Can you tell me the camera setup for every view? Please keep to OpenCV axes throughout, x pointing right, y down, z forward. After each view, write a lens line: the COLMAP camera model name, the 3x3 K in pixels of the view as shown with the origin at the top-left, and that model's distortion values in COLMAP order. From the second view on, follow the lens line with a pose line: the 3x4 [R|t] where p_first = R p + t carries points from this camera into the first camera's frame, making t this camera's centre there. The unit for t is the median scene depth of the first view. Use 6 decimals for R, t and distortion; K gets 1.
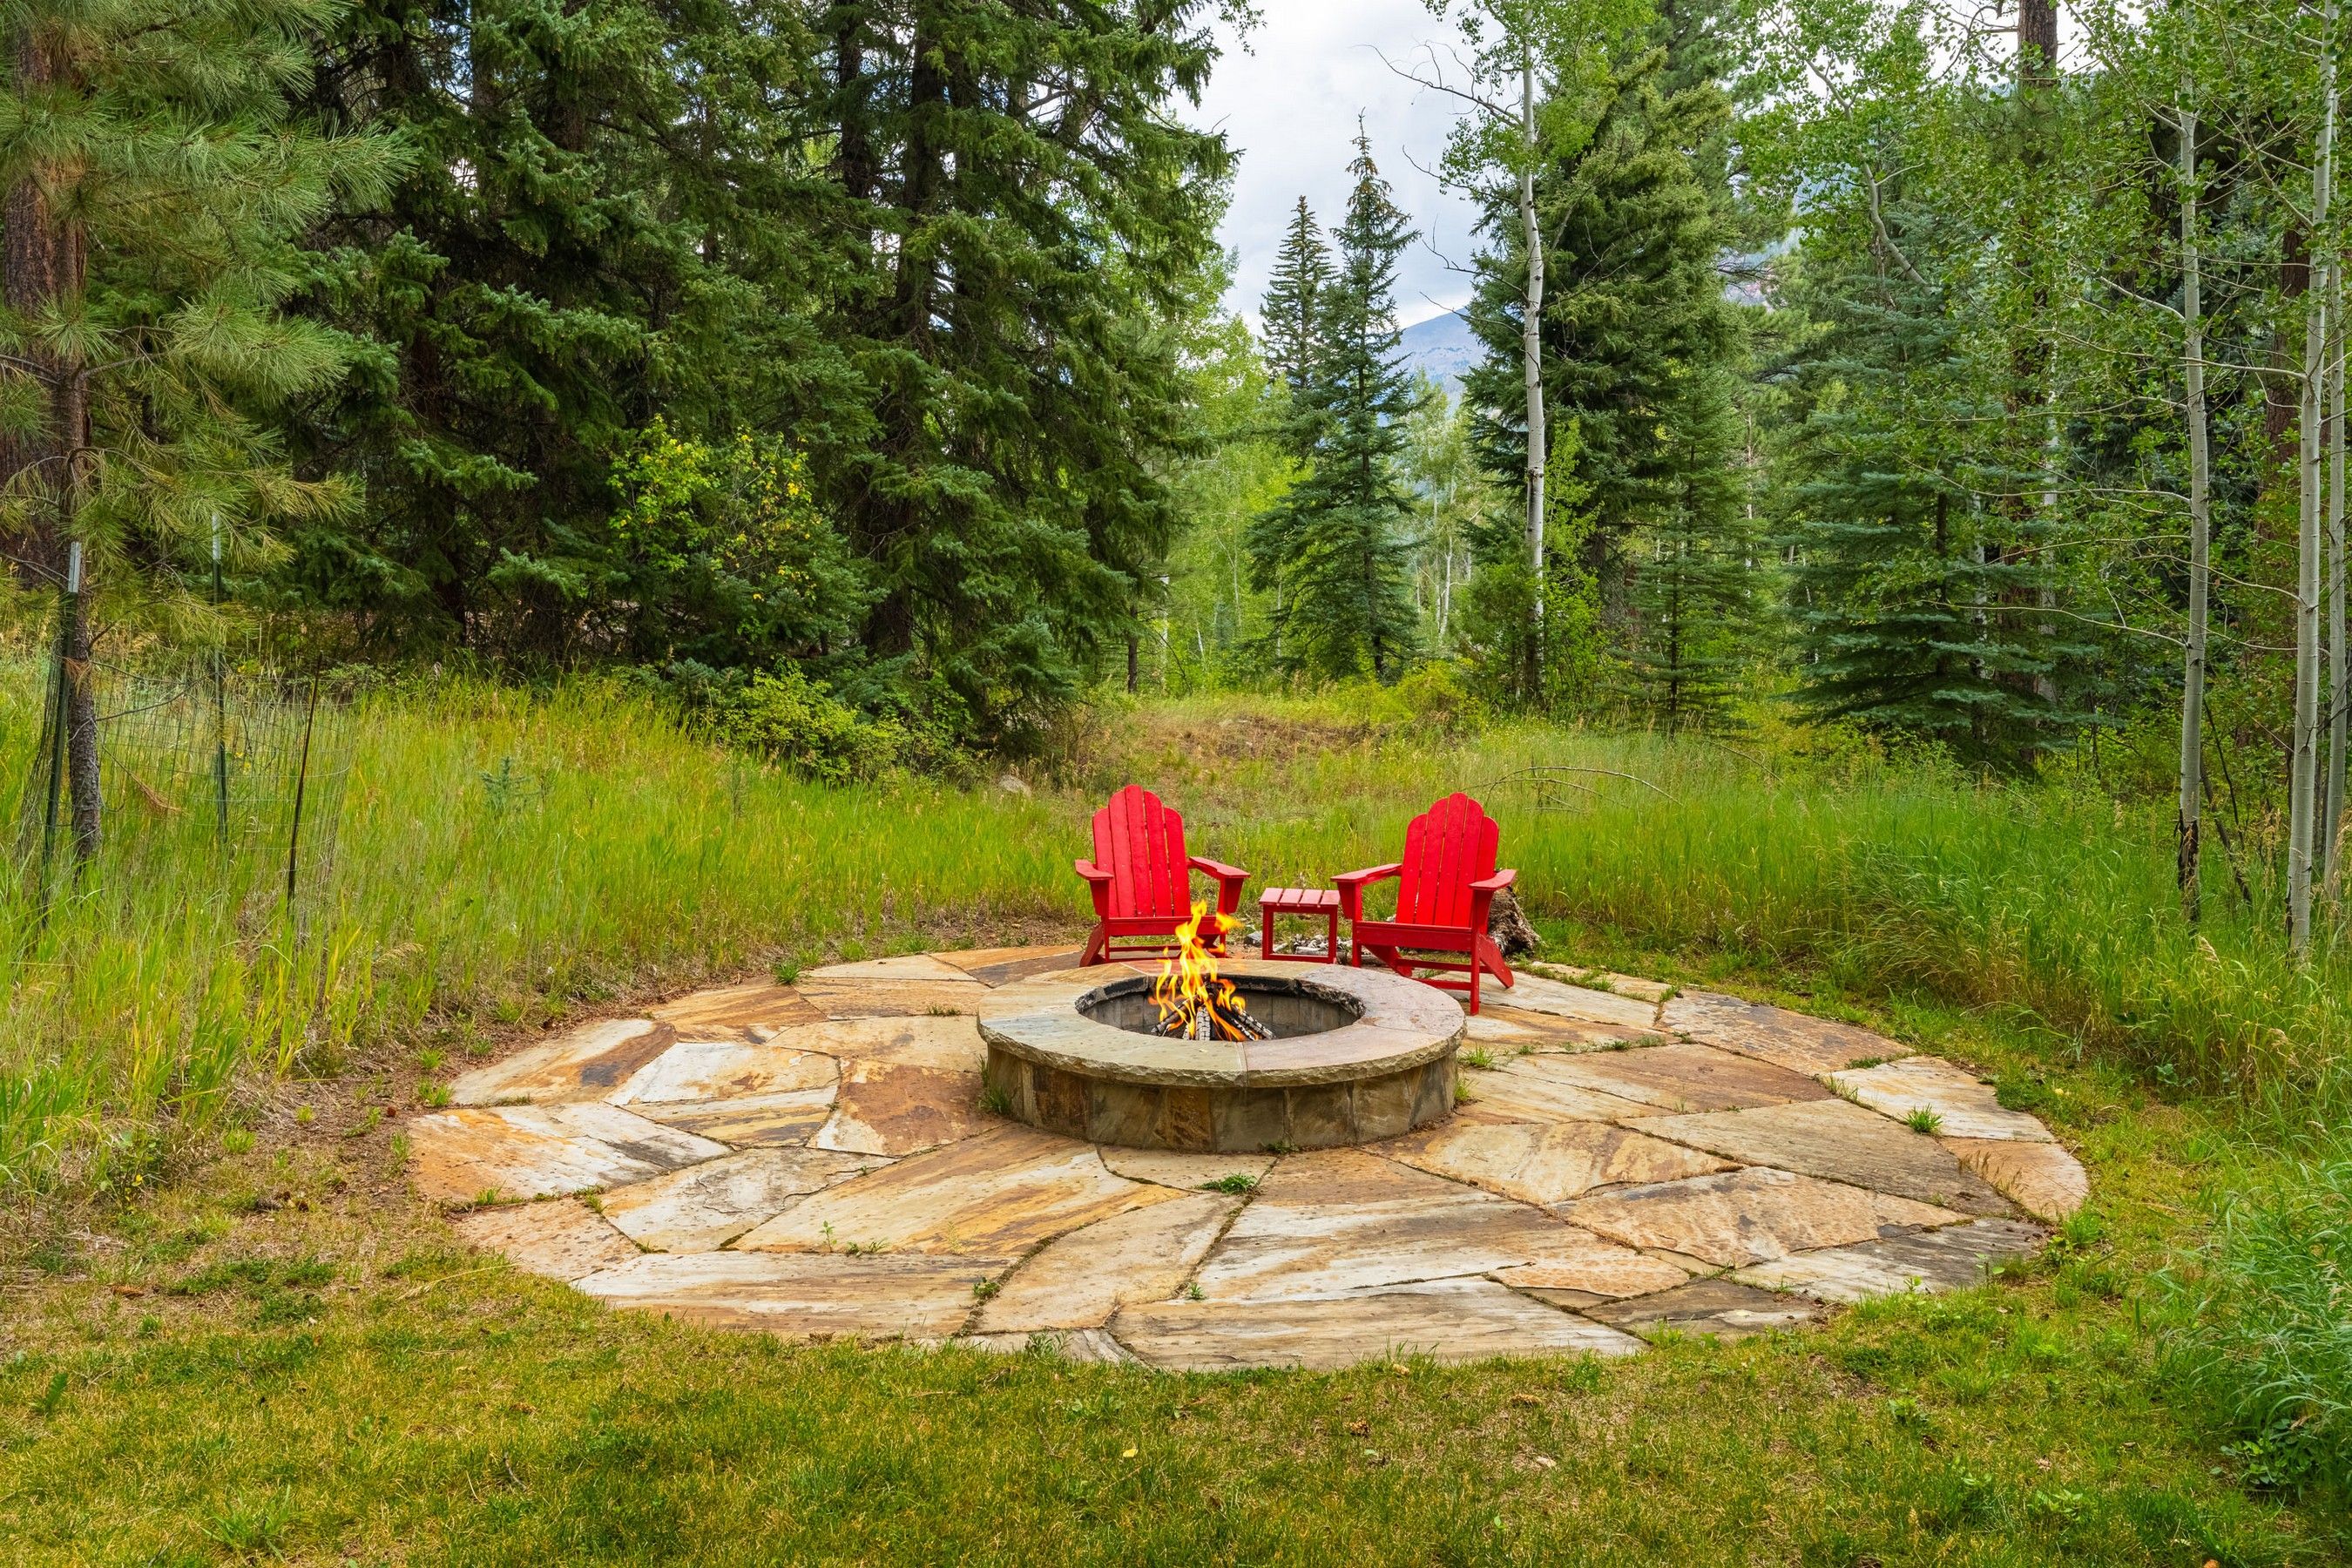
lens RADIAL K [[1880.7, 0, 1176.3], [0, 1880.7, 782.0], [0, 0, 1]] dist [-0.015734, 0.001151]
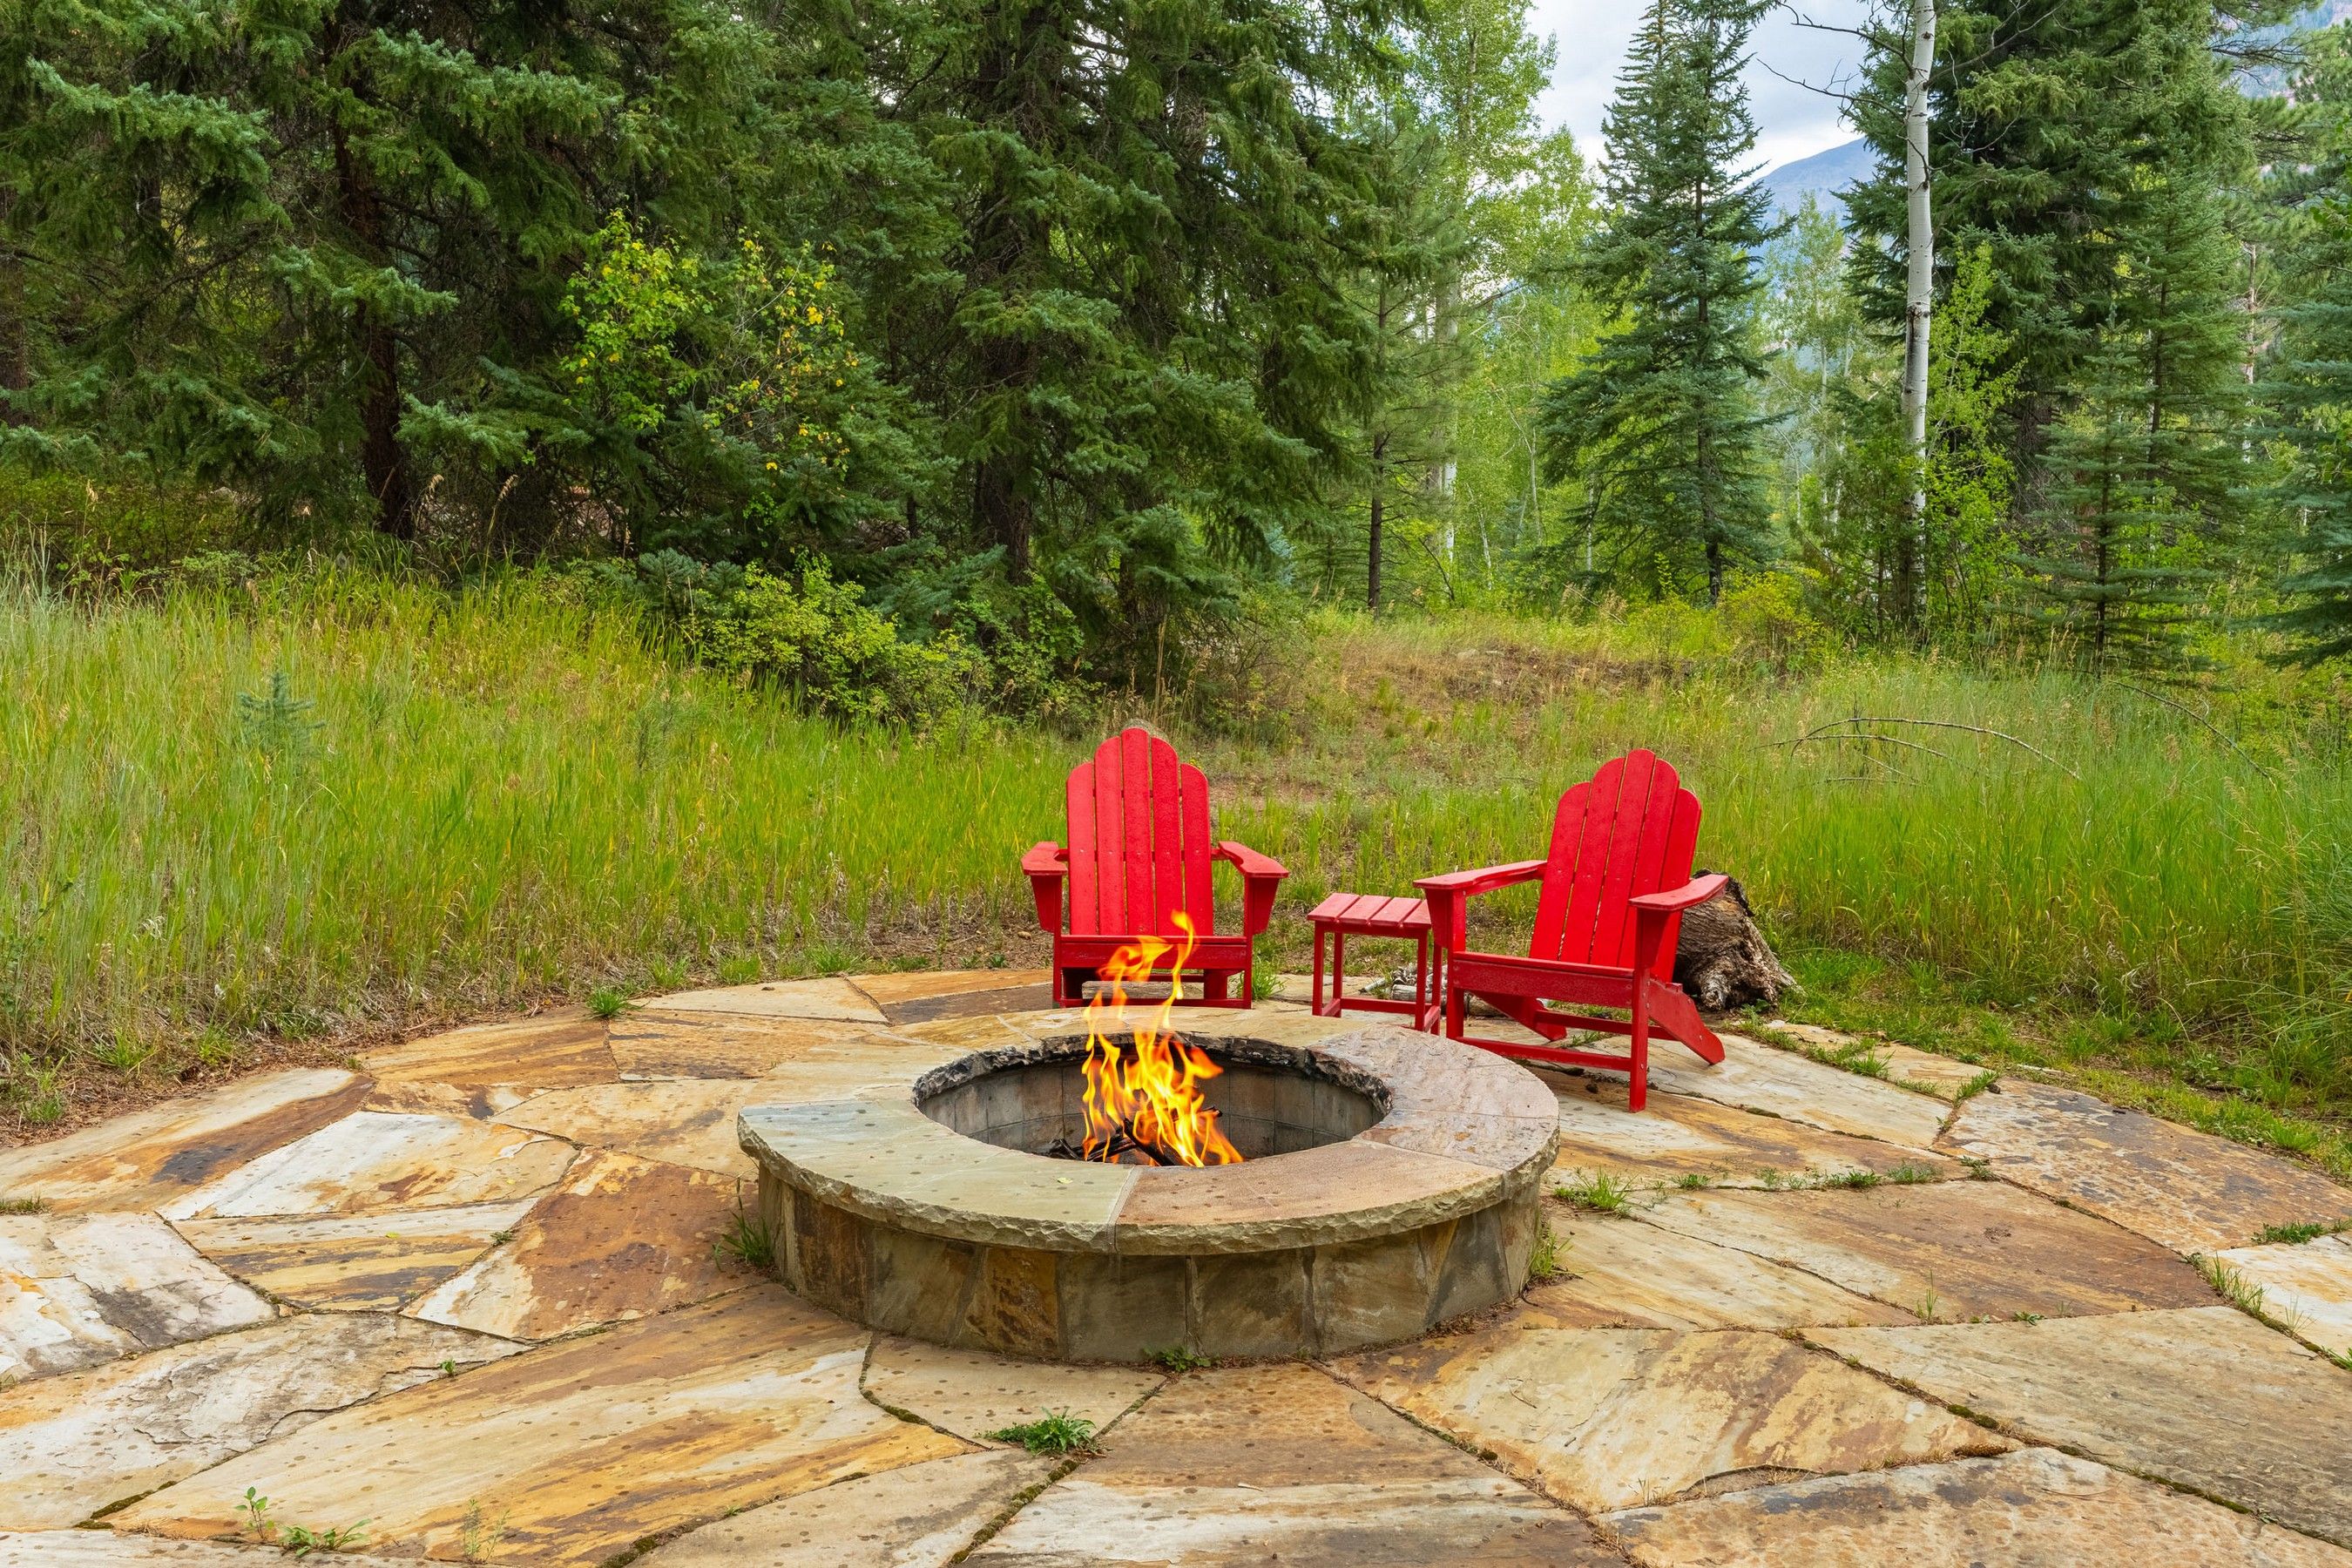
lens RADIAL K [[2342.9, 0, 1175.8], [0, 2342.9, 782.0], [0, 0, 1]] dist [-0.000638, 0.000000]
pose [[0.990399, 0.021076, -0.136619, 0.066424], [-0.018266, 0.999596, 0.021792, 0.001362], [0.137023, -0.019087, 0.990384, 0.131913]]
